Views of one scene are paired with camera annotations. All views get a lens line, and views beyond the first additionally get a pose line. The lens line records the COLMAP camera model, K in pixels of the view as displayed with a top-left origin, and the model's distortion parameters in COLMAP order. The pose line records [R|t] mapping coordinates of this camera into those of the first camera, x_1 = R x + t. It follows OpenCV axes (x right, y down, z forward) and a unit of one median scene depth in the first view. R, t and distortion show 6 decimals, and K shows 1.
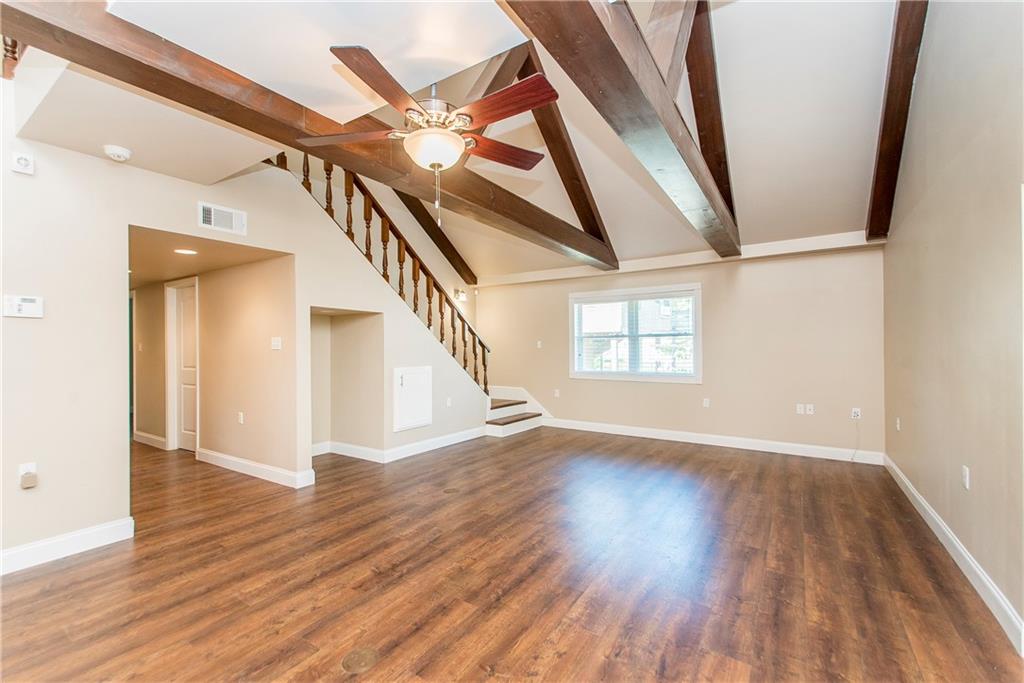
lens RADIAL K [[433.8, 0, 502.4], [0, 433.8, 335.1], [0, 0, 1]] dist [0.005484, -0.000476]
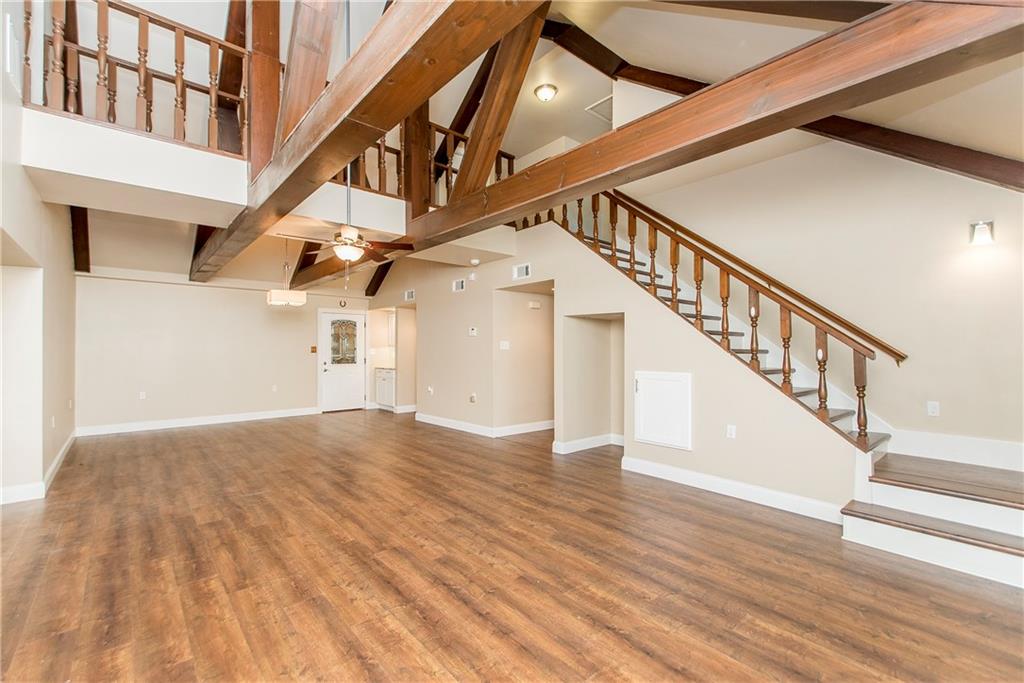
lens RADIAL K [[448.9, 0, 513.5], [0, 448.9, 364.4], [0, 0, 1]] dist [0.016422, -0.000814]
pose [[-0.260768, 0.038159, -0.964647, 0.727634], [0.025683, 0.999139, 0.032580, 0.022992], [0.965060, -0.016280, -0.261523, 0.997371]]
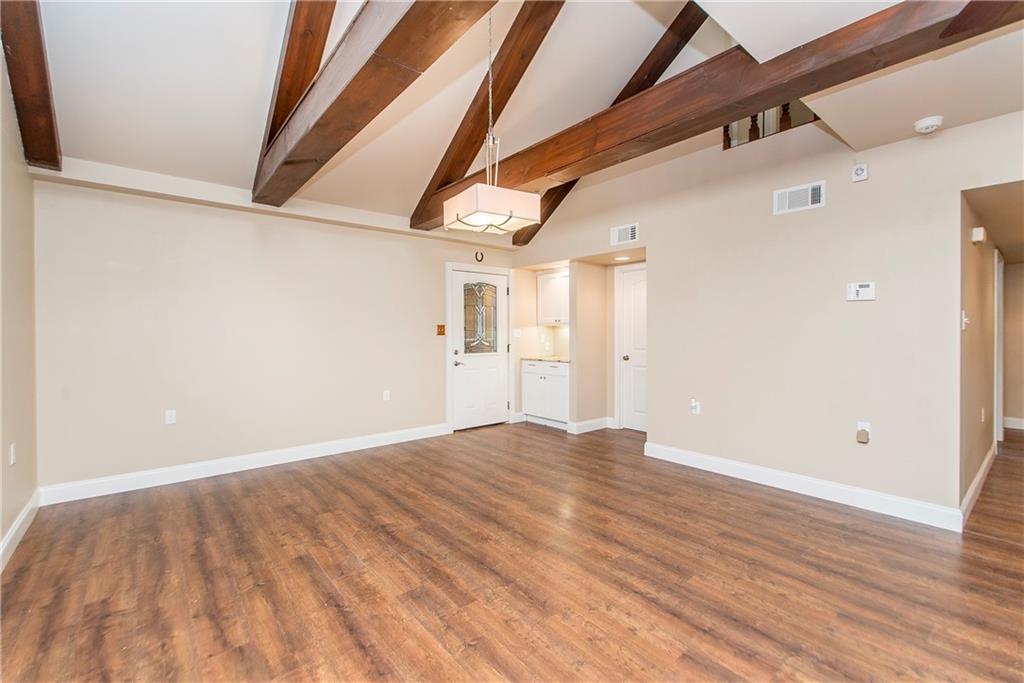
lens RADIAL K [[445.7, 0, 508.1], [0, 445.7, 337.6], [0, 0, 1]] dist [0.023921, -0.010015]
pose [[-0.288667, 0.019249, -0.957236, 0.193184], [0.024766, 0.999613, 0.012633, 0.011131], [0.957109, -0.020060, -0.289032, 0.221846]]
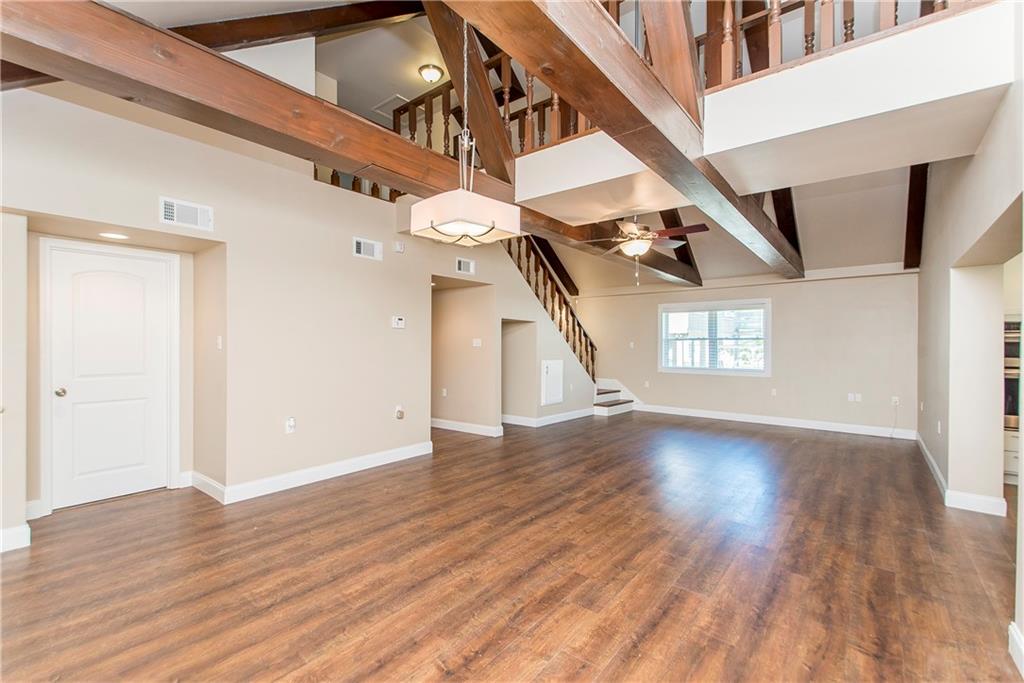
lens RADIAL K [[445.7, 0, 508.1], [0, 445.7, 337.6], [0, 0, 1]] dist [0.023921, -0.010015]
pose [[0.996253, 0.010173, -0.085885, -0.236024], [-0.009419, 0.999914, 0.009176, -0.011328], [0.085971, -0.008333, 0.996263, -0.456095]]
